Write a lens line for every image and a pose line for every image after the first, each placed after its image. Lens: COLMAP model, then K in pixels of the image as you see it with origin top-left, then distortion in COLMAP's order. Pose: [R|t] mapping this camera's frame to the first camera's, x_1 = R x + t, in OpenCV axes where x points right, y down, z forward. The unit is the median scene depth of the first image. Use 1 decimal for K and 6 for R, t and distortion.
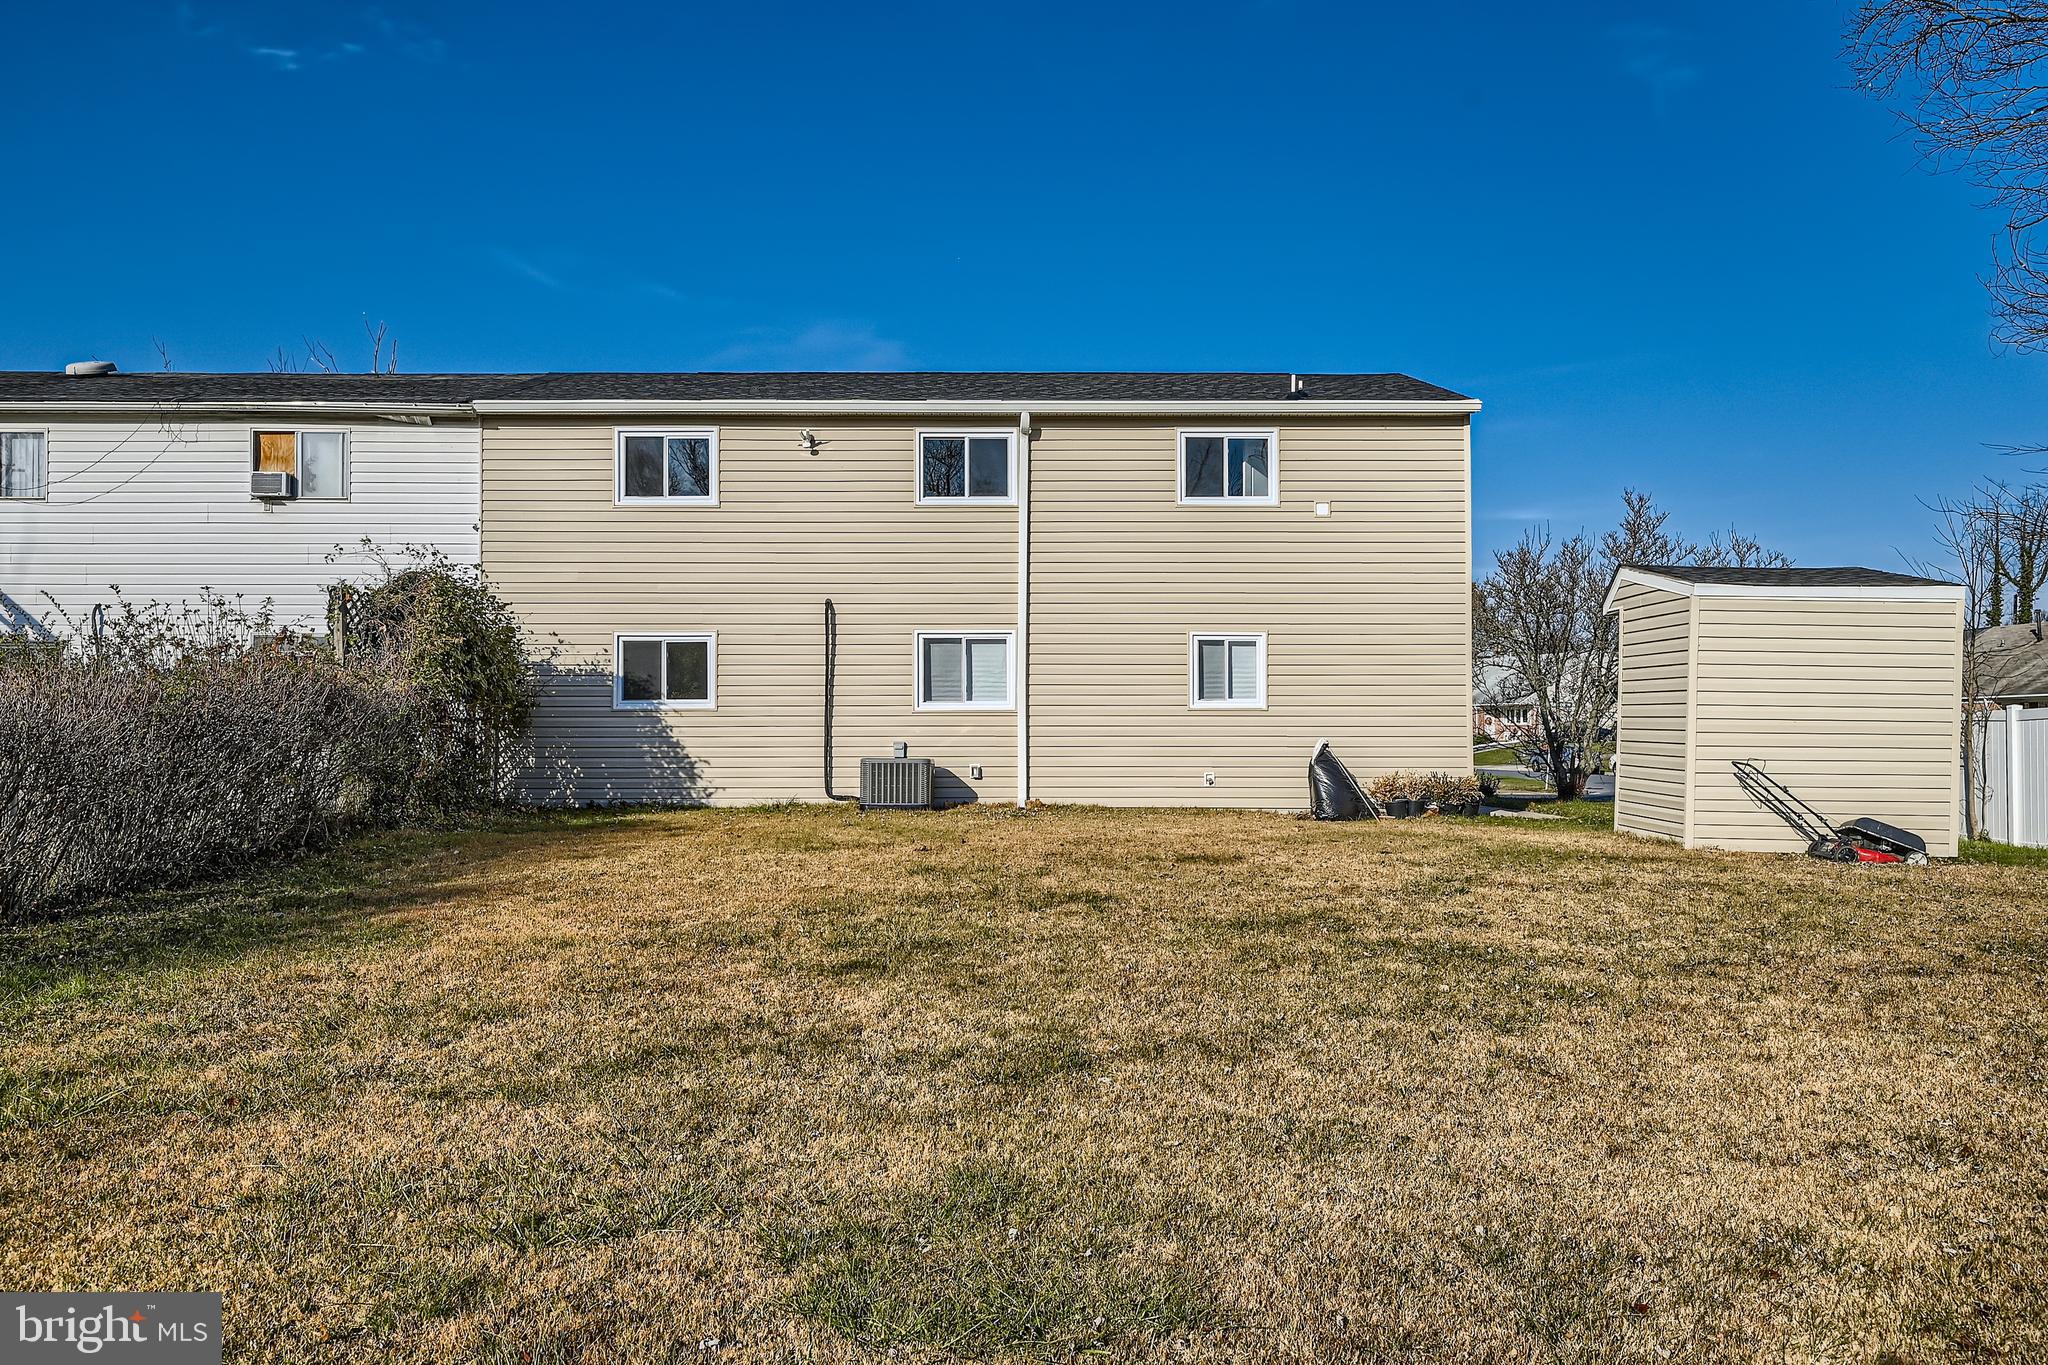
lens RADIAL K [[1452.1, 0, 1024.5], [0, 1452.1, 684.1], [0, 0, 1]] dist [-0.007064, 0.001083]
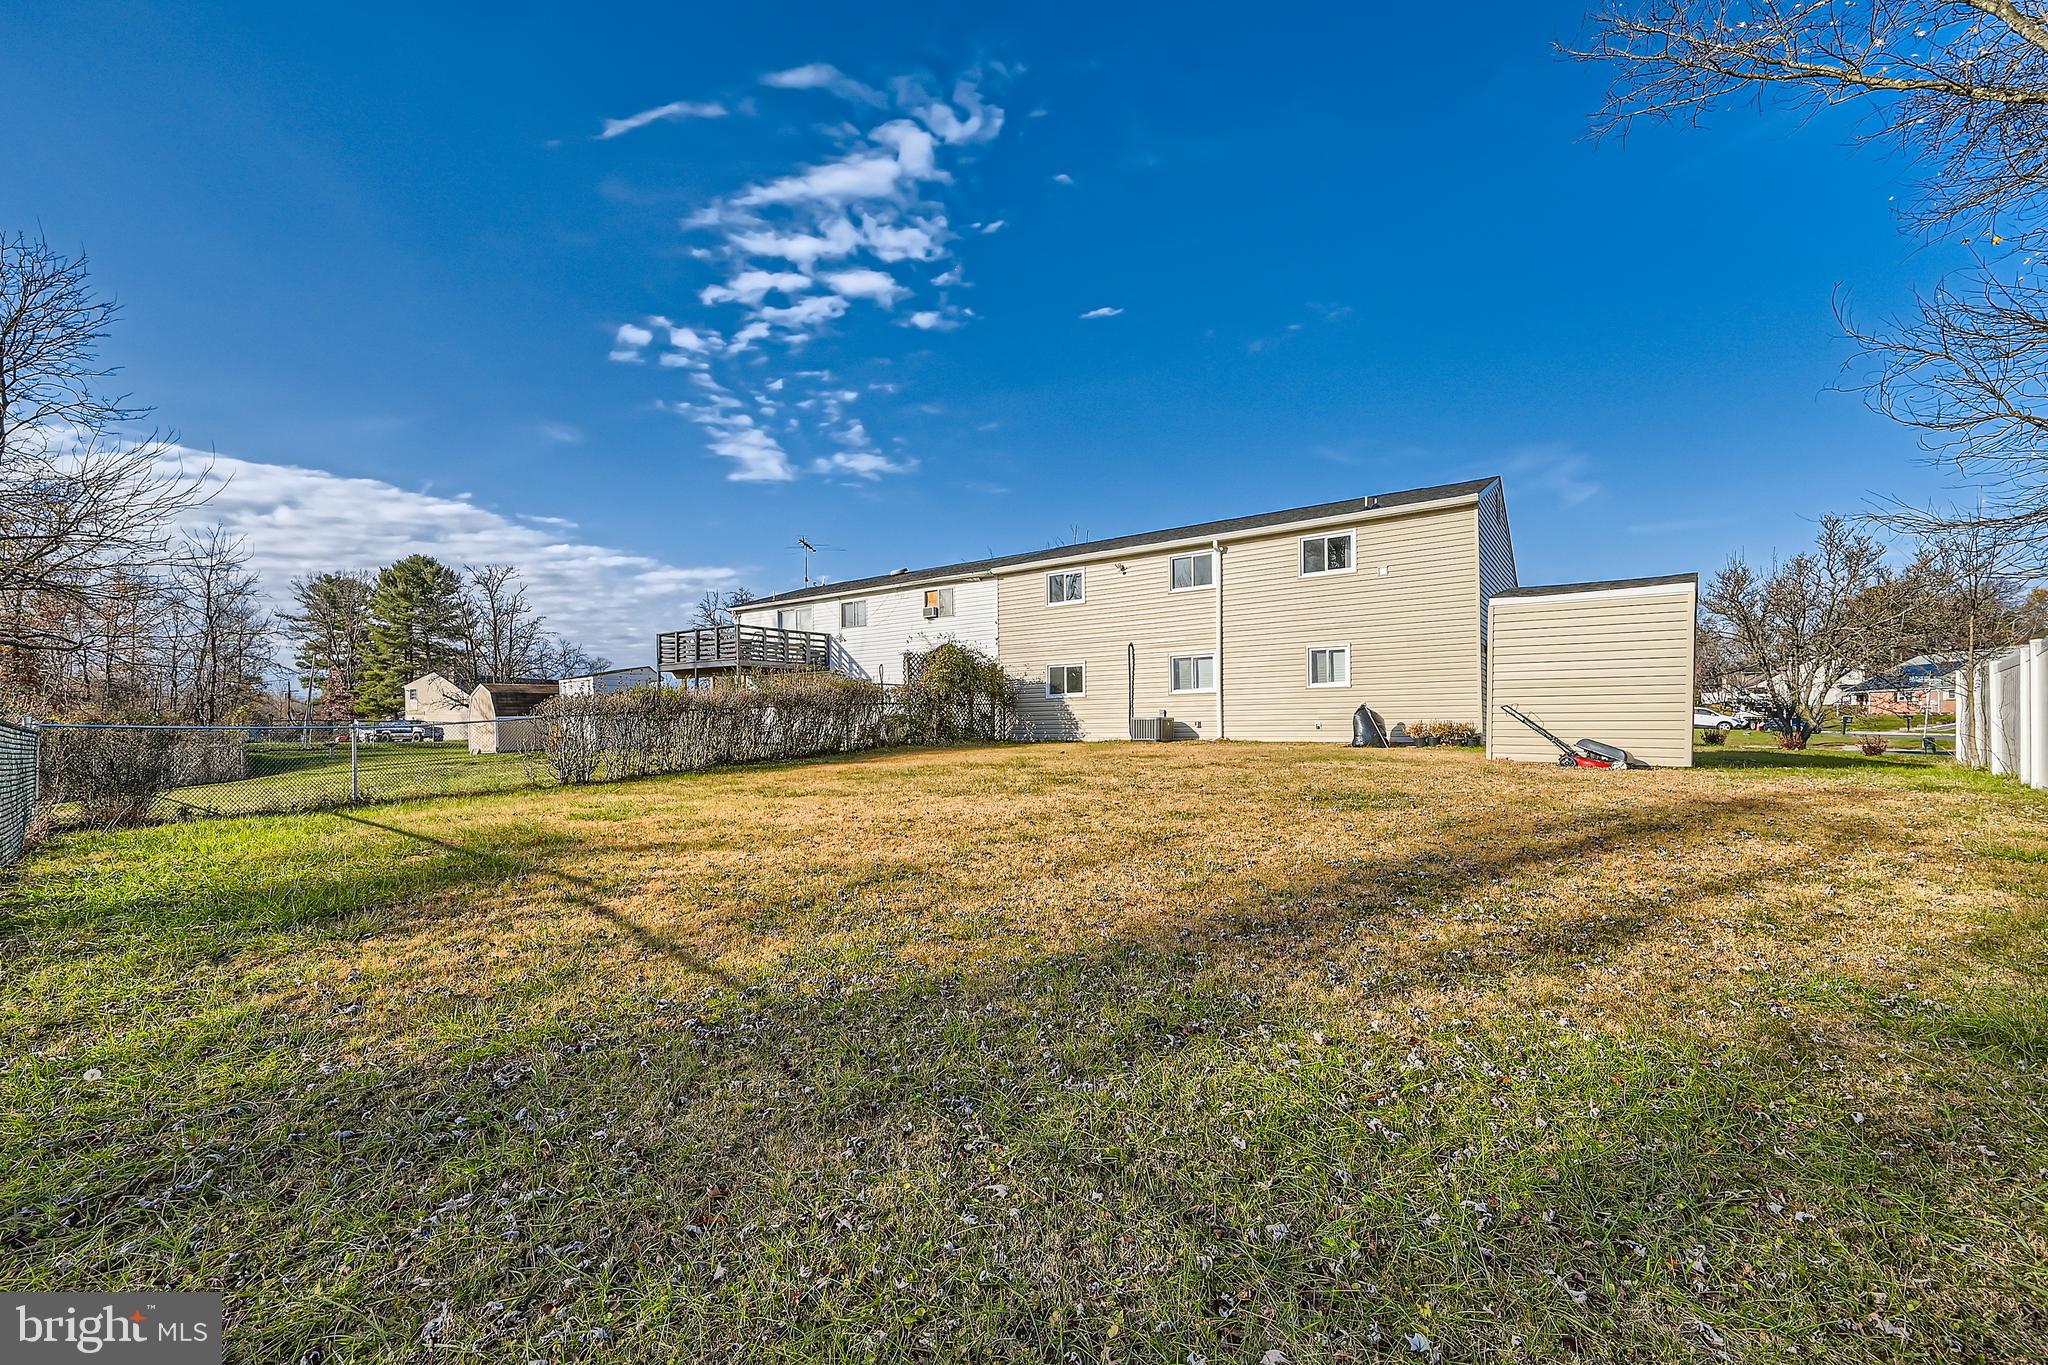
lens RADIAL K [[848.7, 0, 1024.4], [0, 848.7, 696.2], [0, 0, 1]] dist [-0.004600, 0.001550]
pose [[0.810432, -0.032894, -0.584908, 0.455889], [0.039359, 0.999224, -0.001660, 0.014872], [0.584509, -0.021677, 0.811098, -0.085243]]
